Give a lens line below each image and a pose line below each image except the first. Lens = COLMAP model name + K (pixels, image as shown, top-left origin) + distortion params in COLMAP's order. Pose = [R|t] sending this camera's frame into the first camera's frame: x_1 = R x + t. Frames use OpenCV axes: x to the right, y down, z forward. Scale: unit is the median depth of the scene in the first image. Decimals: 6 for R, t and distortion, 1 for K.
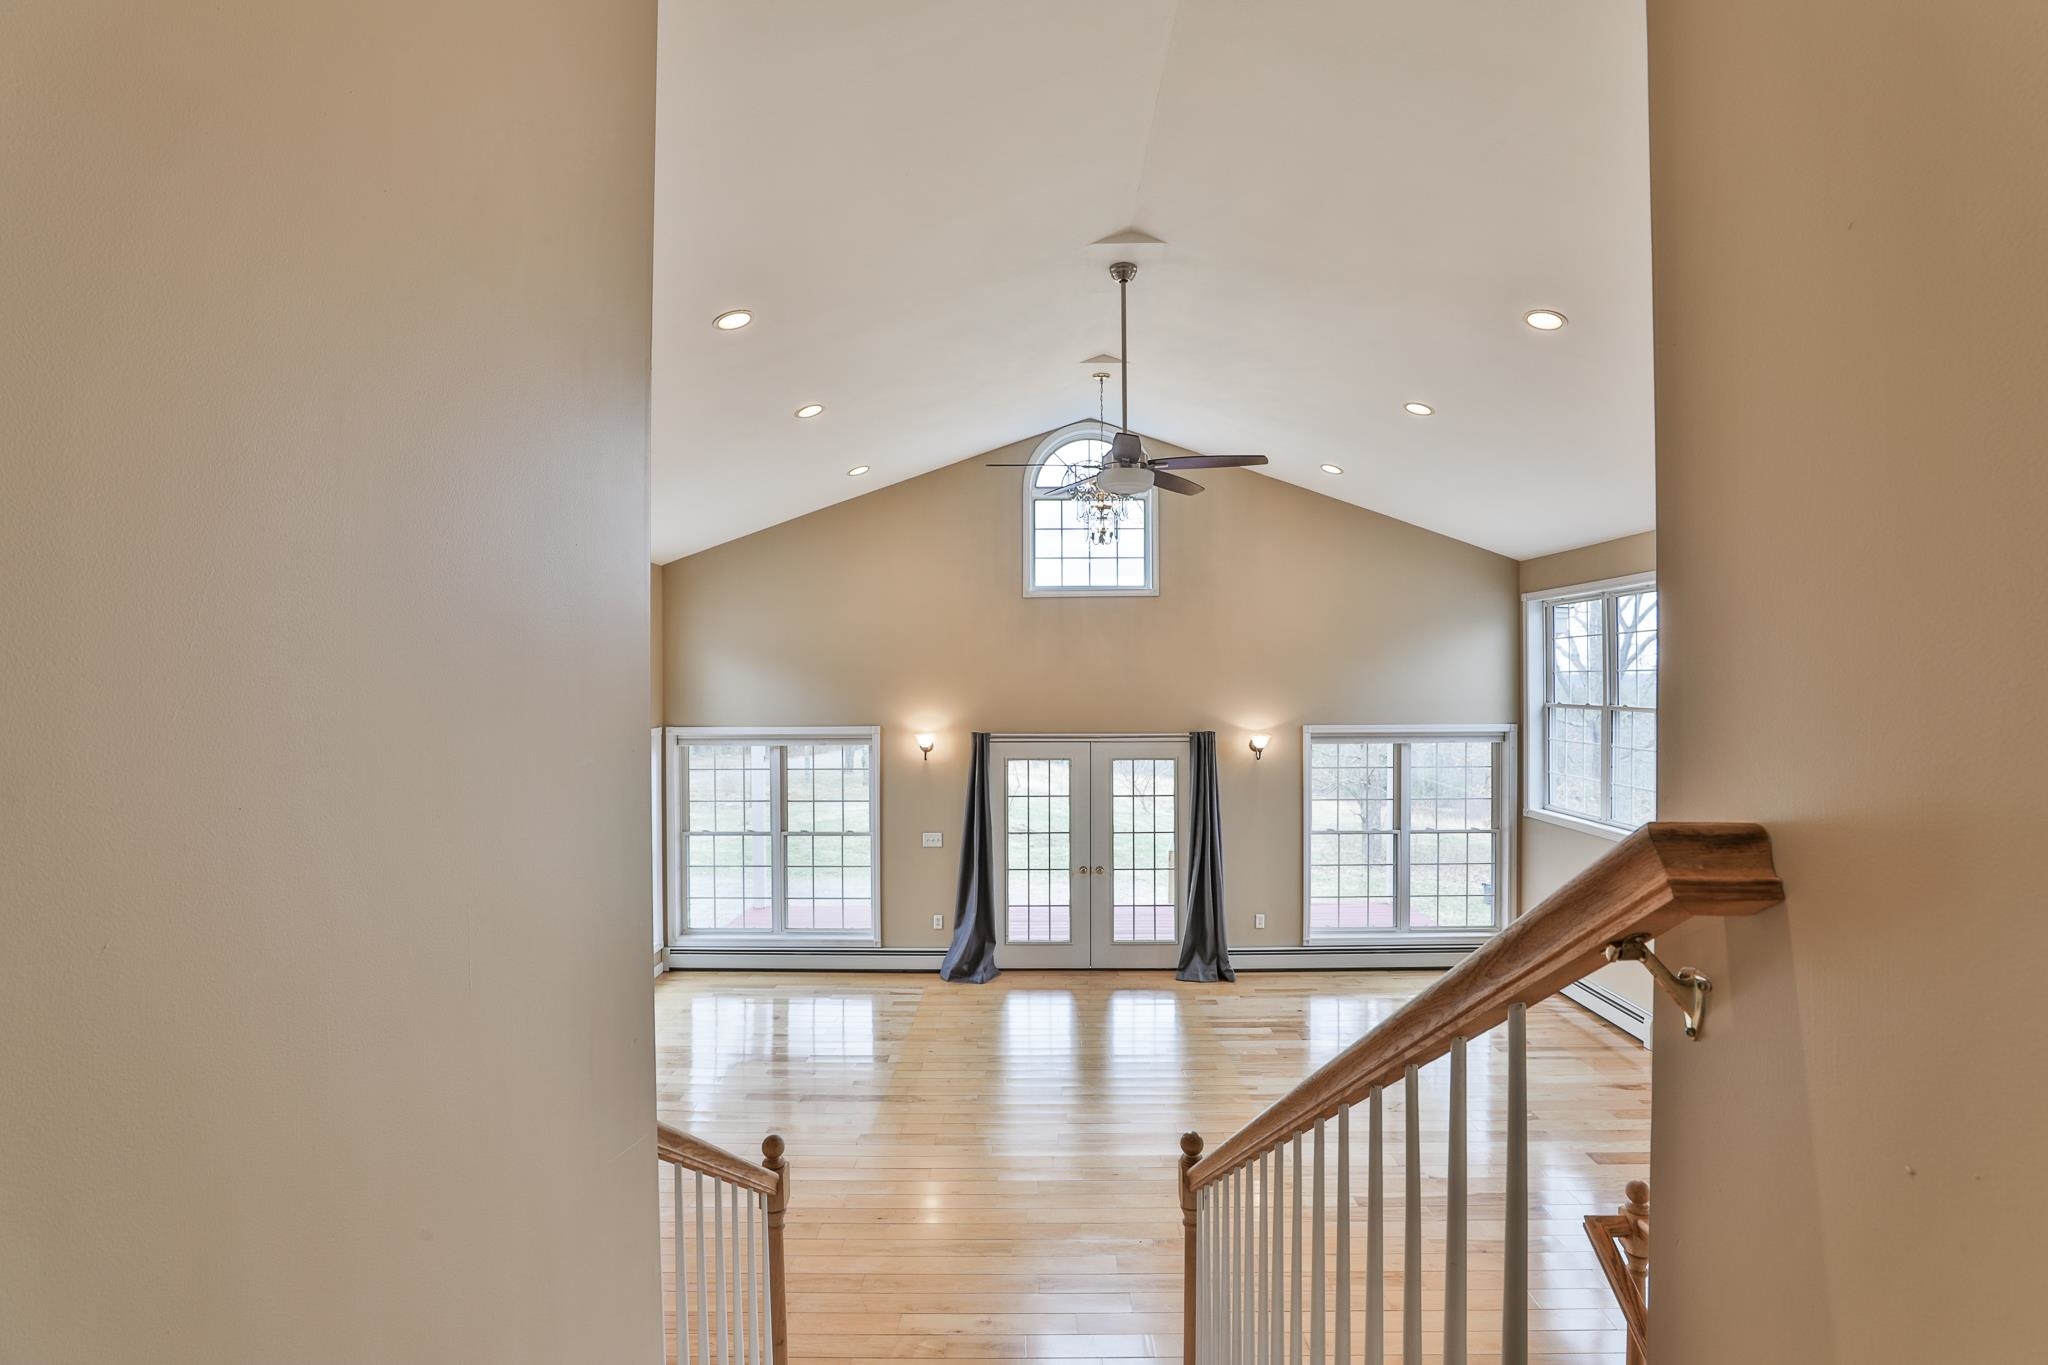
lens RADIAL K [[944.7, 0, 1020.1], [0, 944.7, 691.6], [0, 0, 1]] dist [-0.030062, 0.000713]
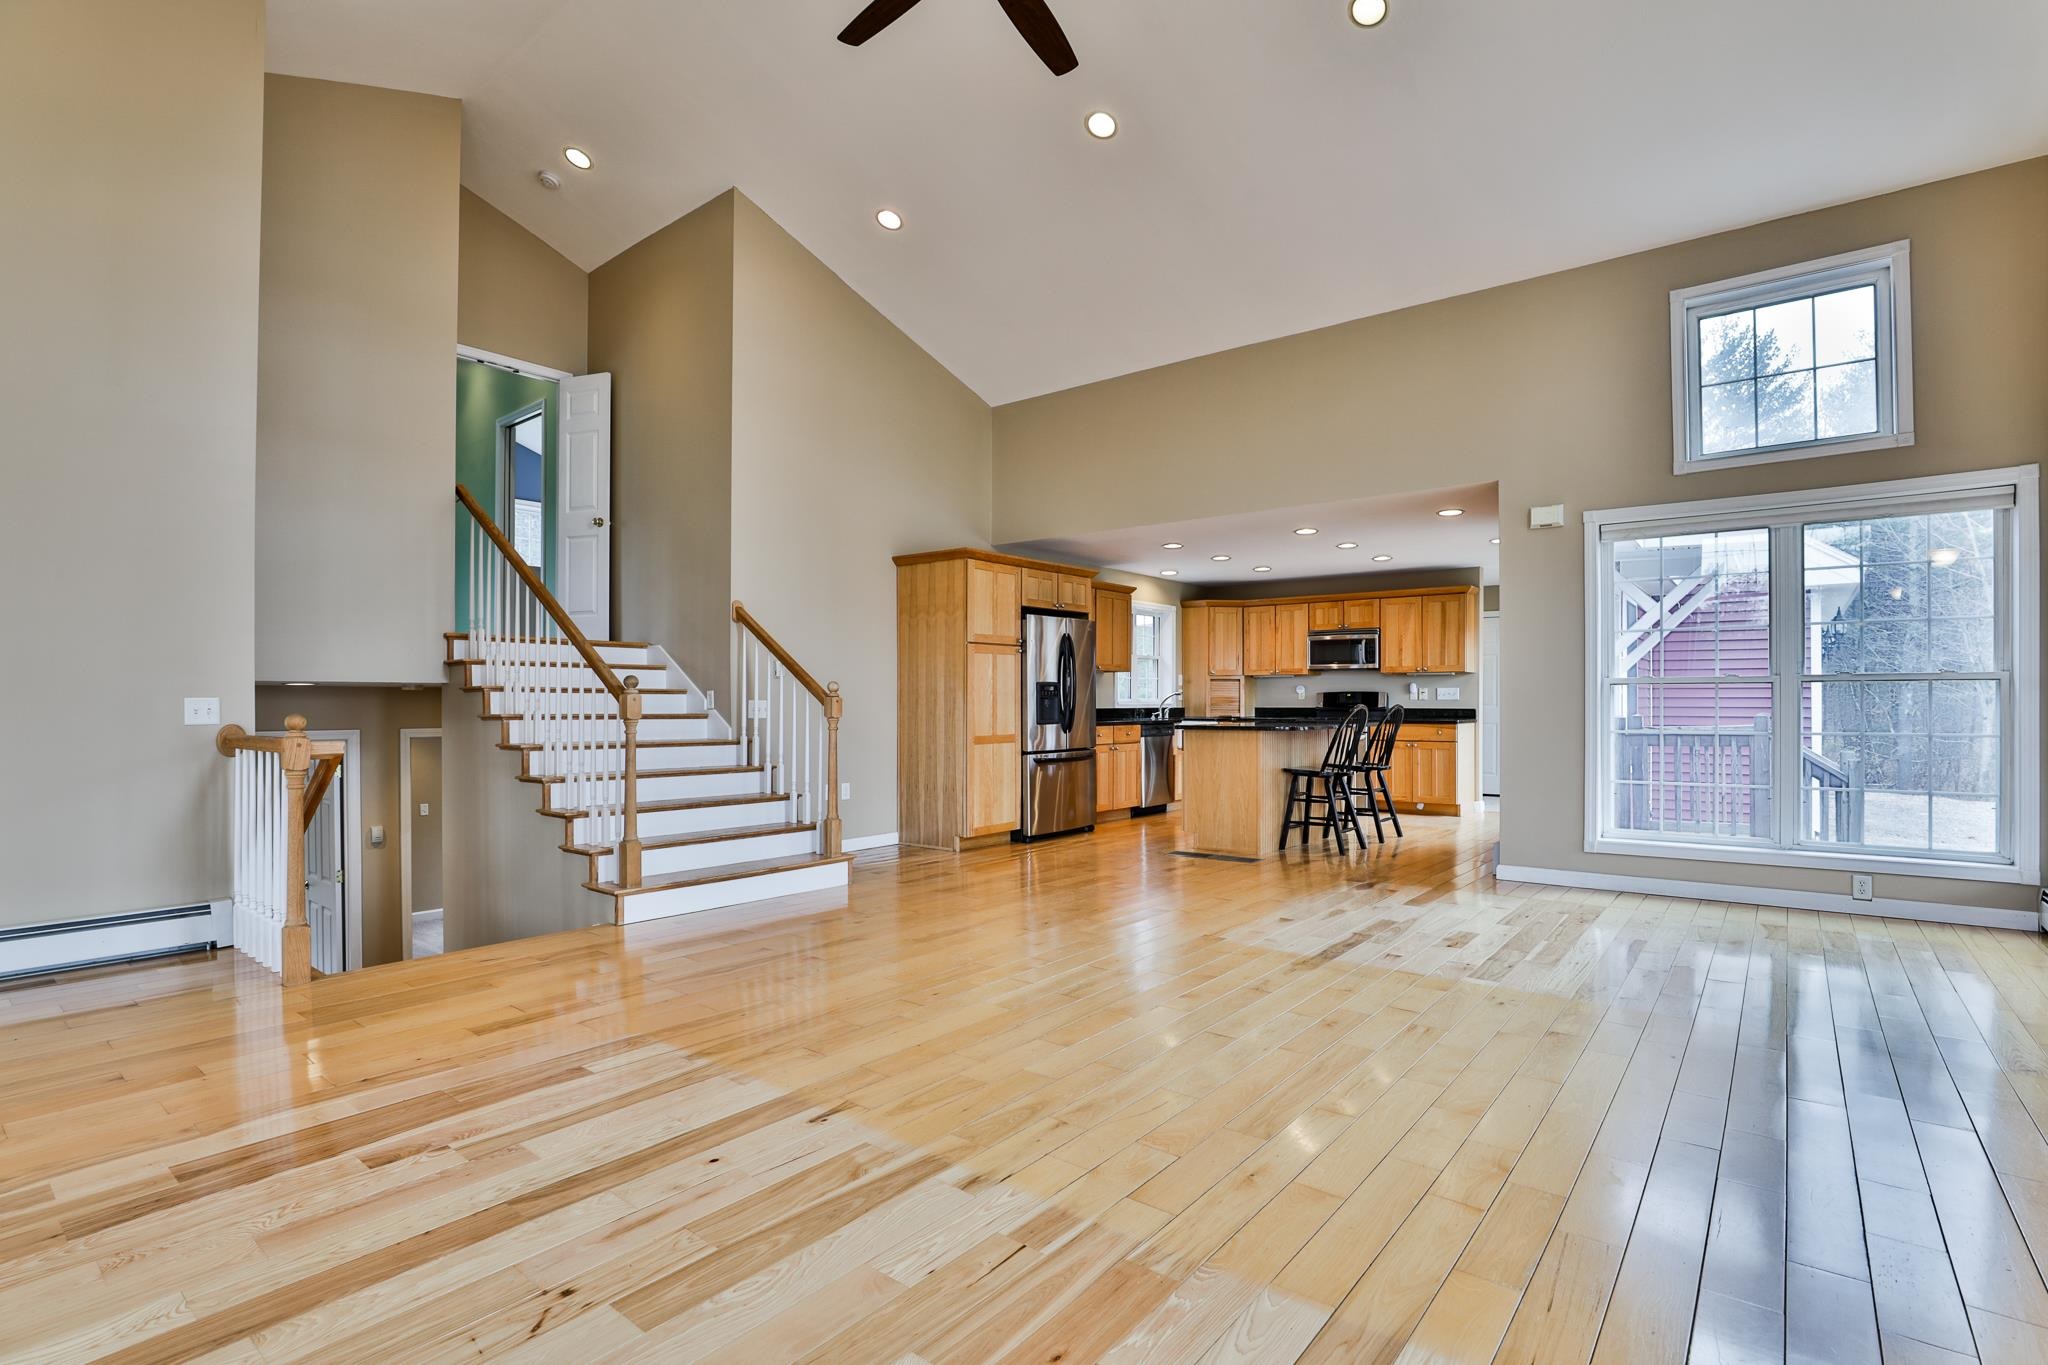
lens RADIAL K [[963.3, 0, 1052.0], [0, 963.3, 697.5], [0, 0, 1]] dist [-0.029920, 0.007082]
pose [[-0.595933, 0.002975, -0.803029, 0.365728], [-0.000376, 0.999992, 0.003983, 0.166573], [0.803034, 0.002675, -0.595927, 0.875024]]
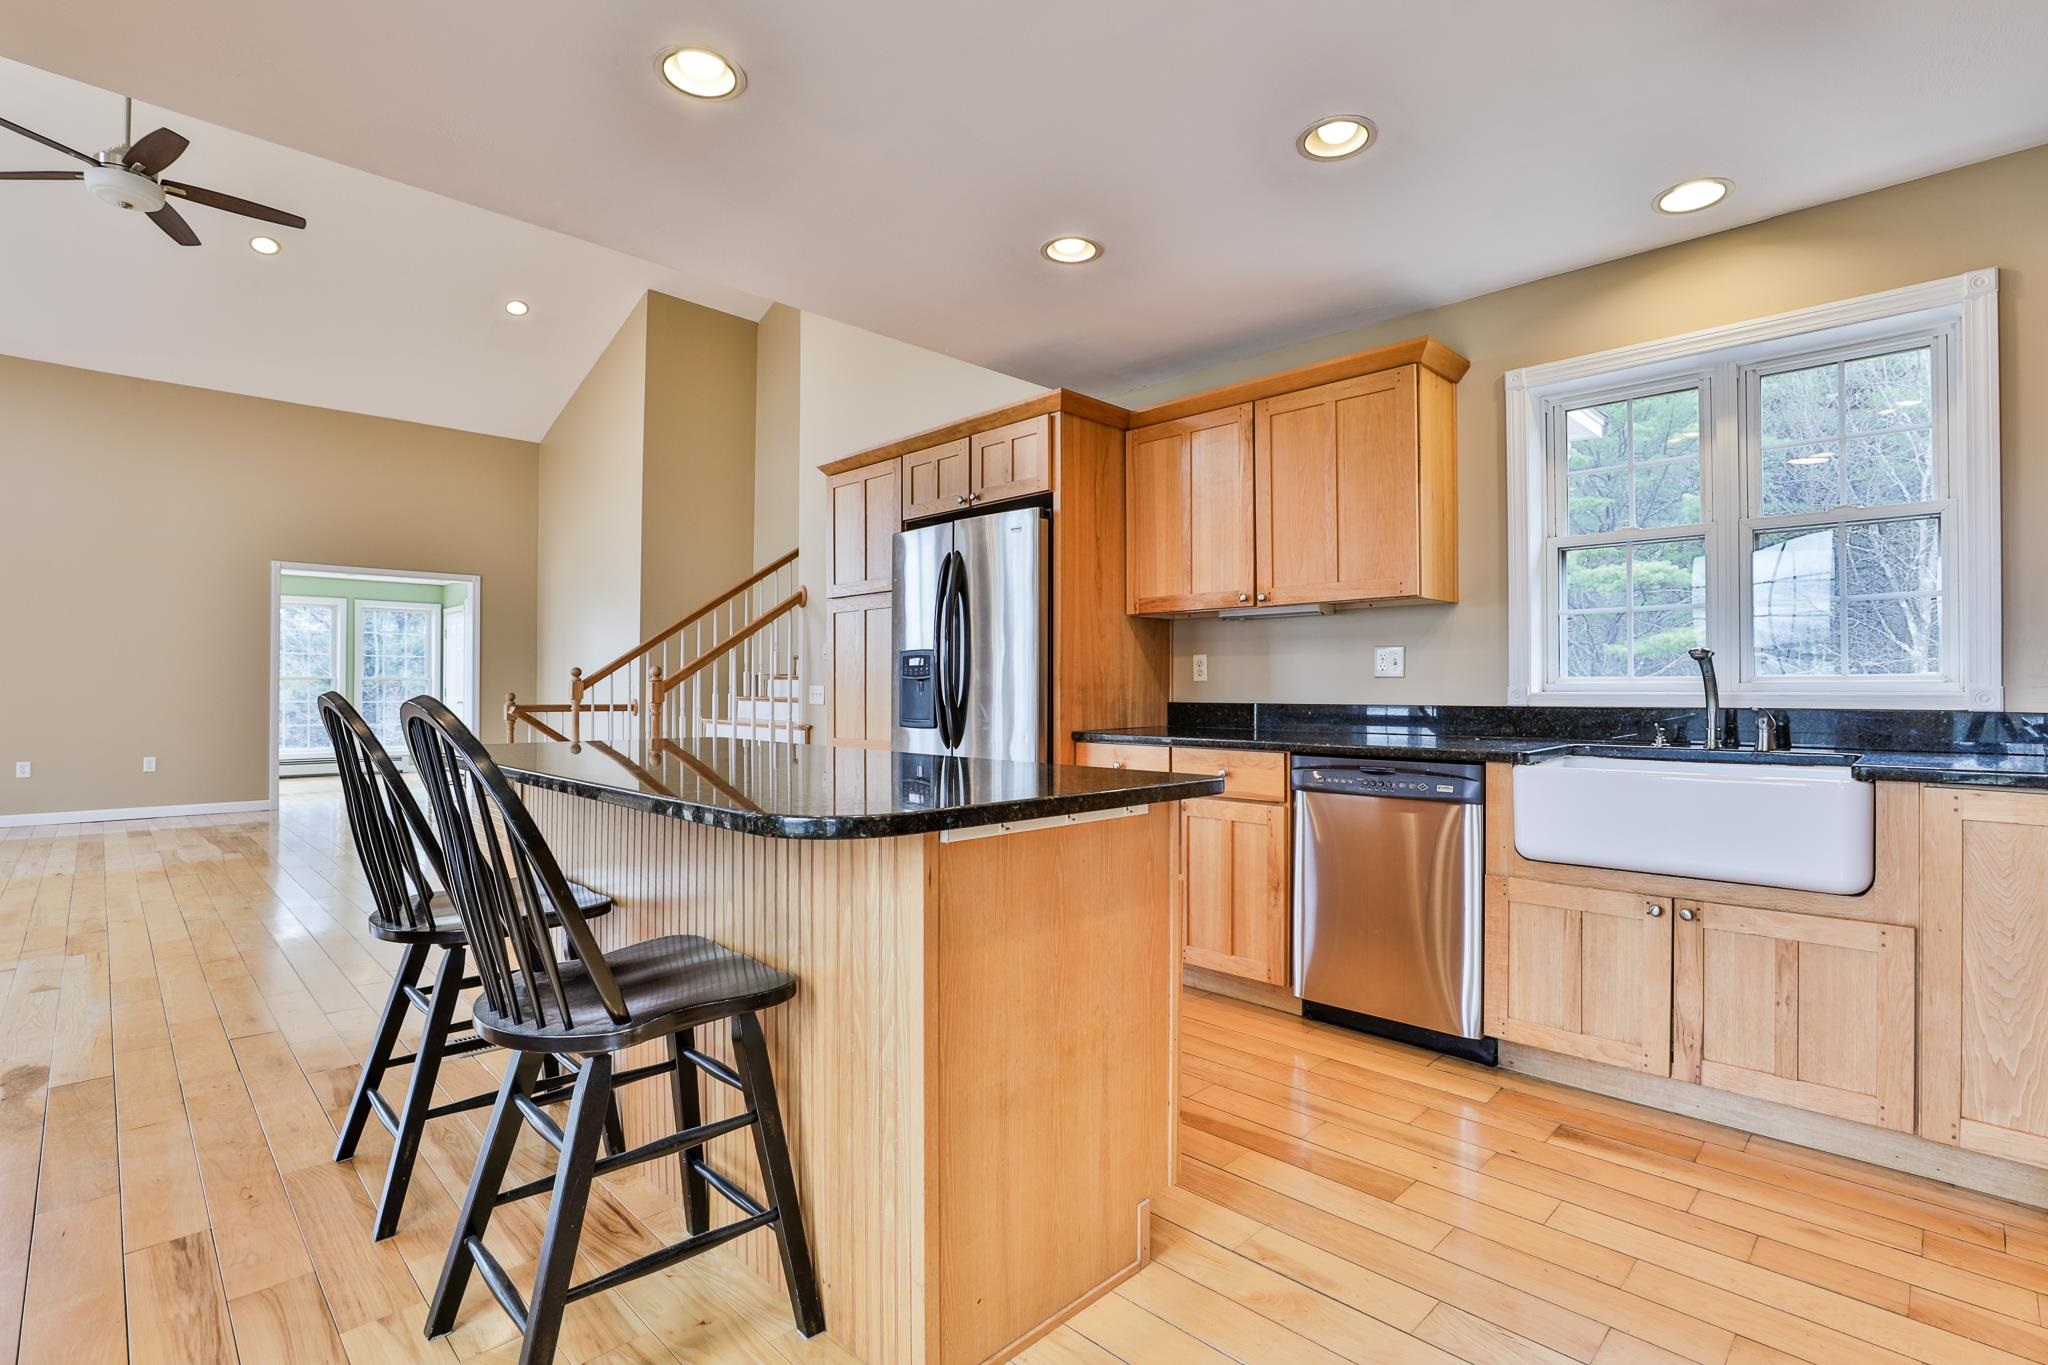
lens RADIAL K [[963.3, 0, 1052.0], [0, 963.3, 697.5], [0, 0, 1]] dist [-0.029920, 0.007082]
pose [[-0.727200, -0.001538, 0.686424, -0.762761], [0.006048, 0.999944, 0.008648, 0.176346], [-0.686399, 0.010440, -0.727150, 0.641170]]
